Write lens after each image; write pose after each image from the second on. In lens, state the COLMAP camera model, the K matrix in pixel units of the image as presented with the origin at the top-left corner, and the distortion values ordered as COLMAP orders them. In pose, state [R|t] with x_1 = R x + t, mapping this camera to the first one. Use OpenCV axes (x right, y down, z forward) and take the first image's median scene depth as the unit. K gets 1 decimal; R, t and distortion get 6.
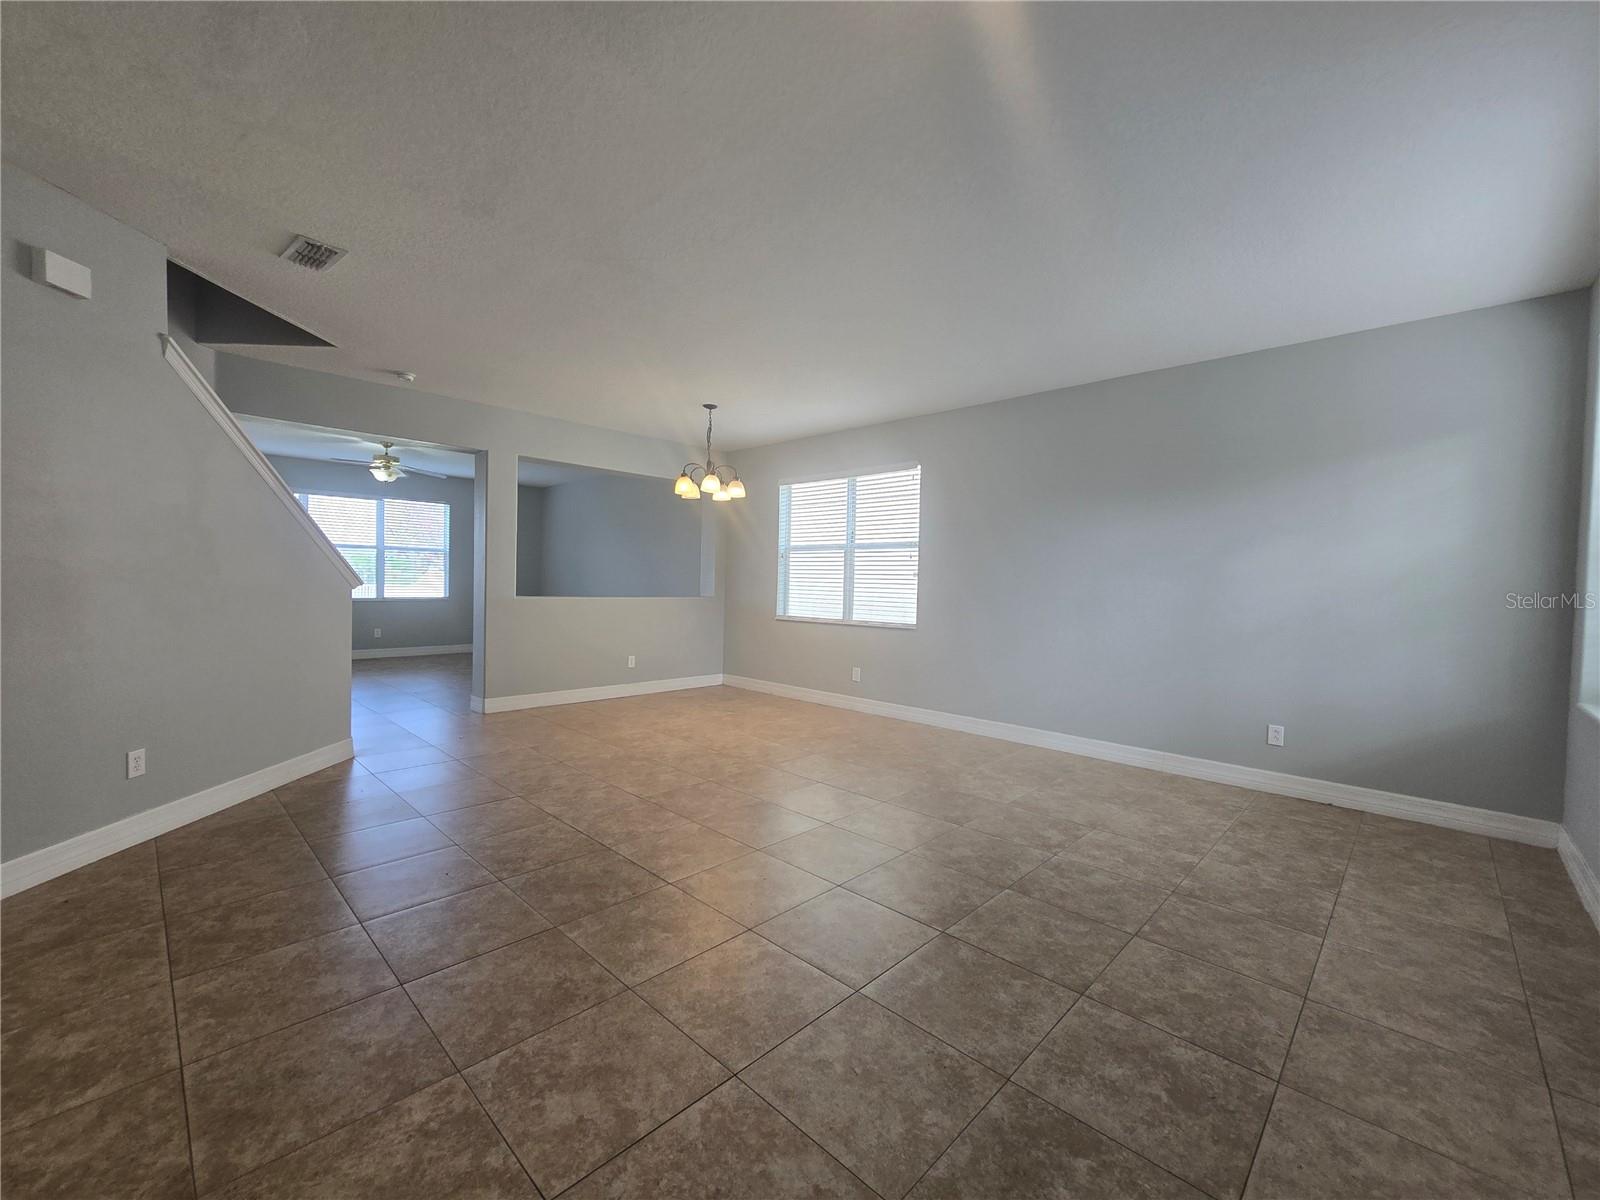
lens RADIAL K [[657.5, 0, 797.5], [0, 657.5, 597.5], [0, 0, 1]] dist [-0.001366, 0.001143]
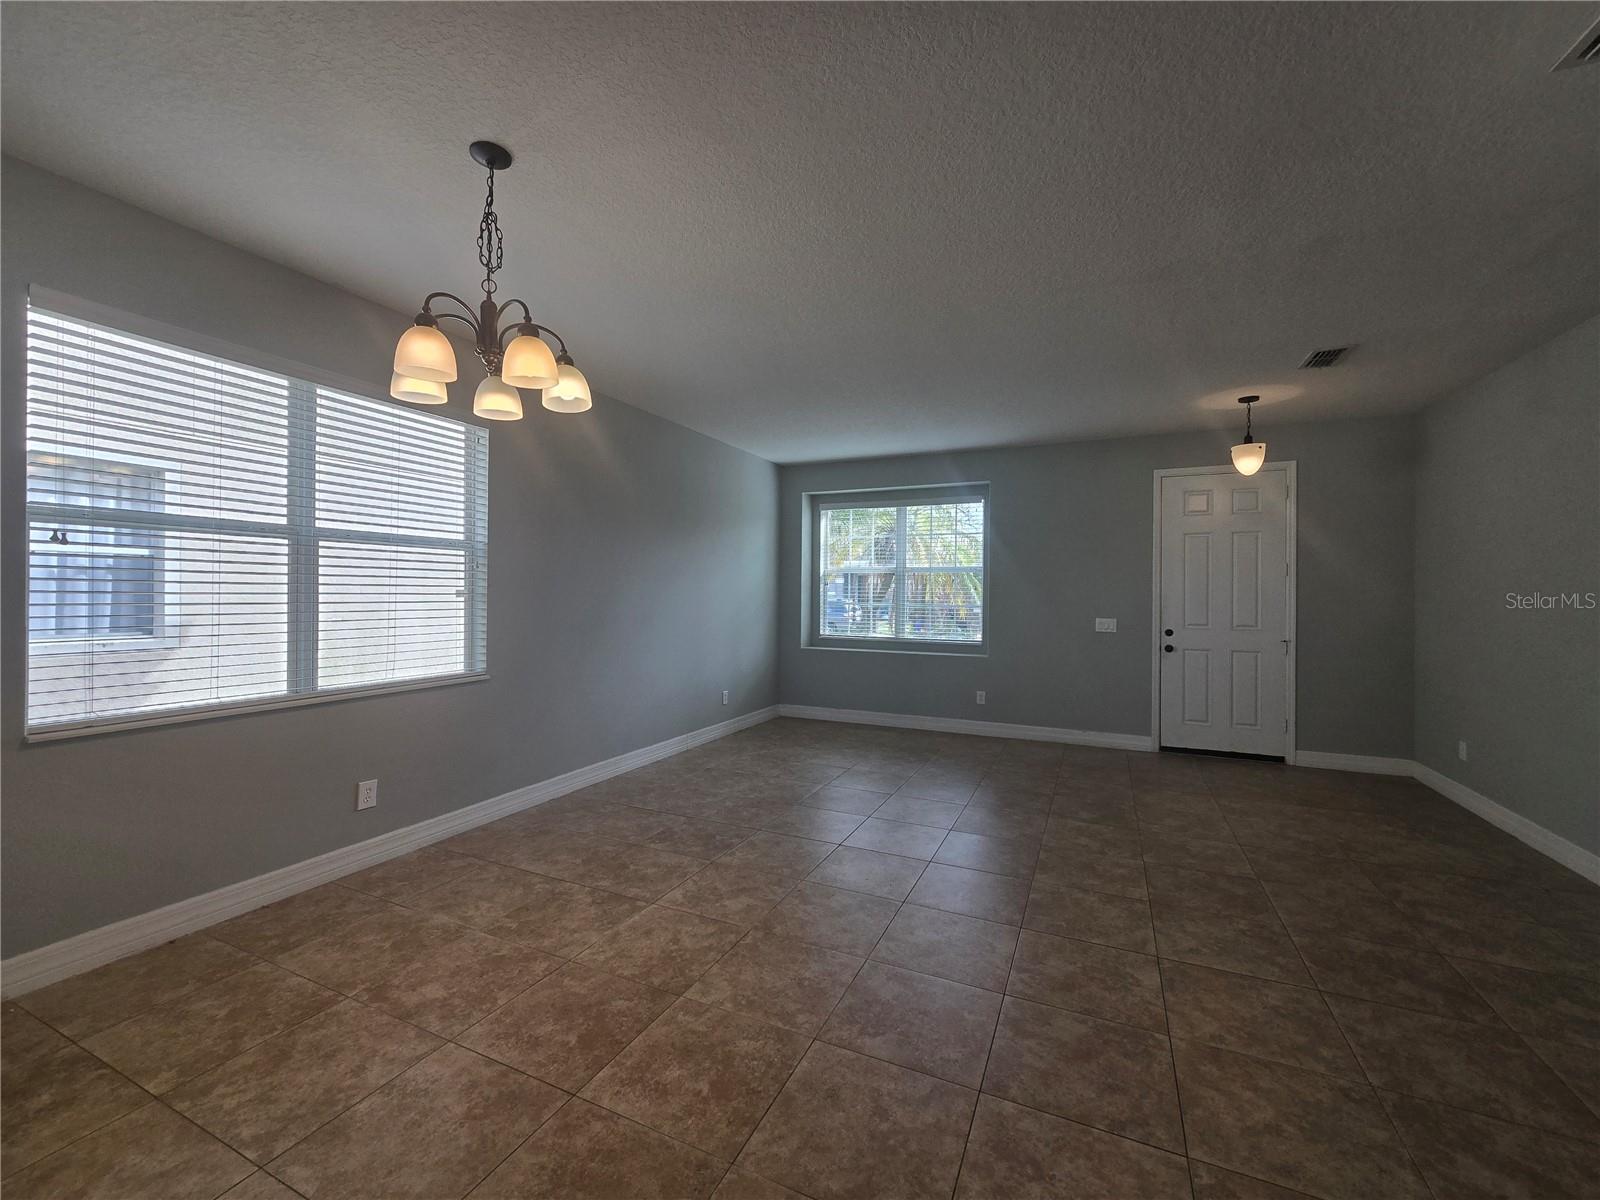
lens RADIAL K [[657.5, 0, 791.2], [0, 657.5, 584.5], [0, 0, 1]] dist [-0.001366, 0.001143]
pose [[-0.323272, -0.013253, 0.946213, -0.777445], [0.006109, 0.999852, 0.016091, -0.077877], [-0.946286, 0.010982, -0.323143, 1.369797]]
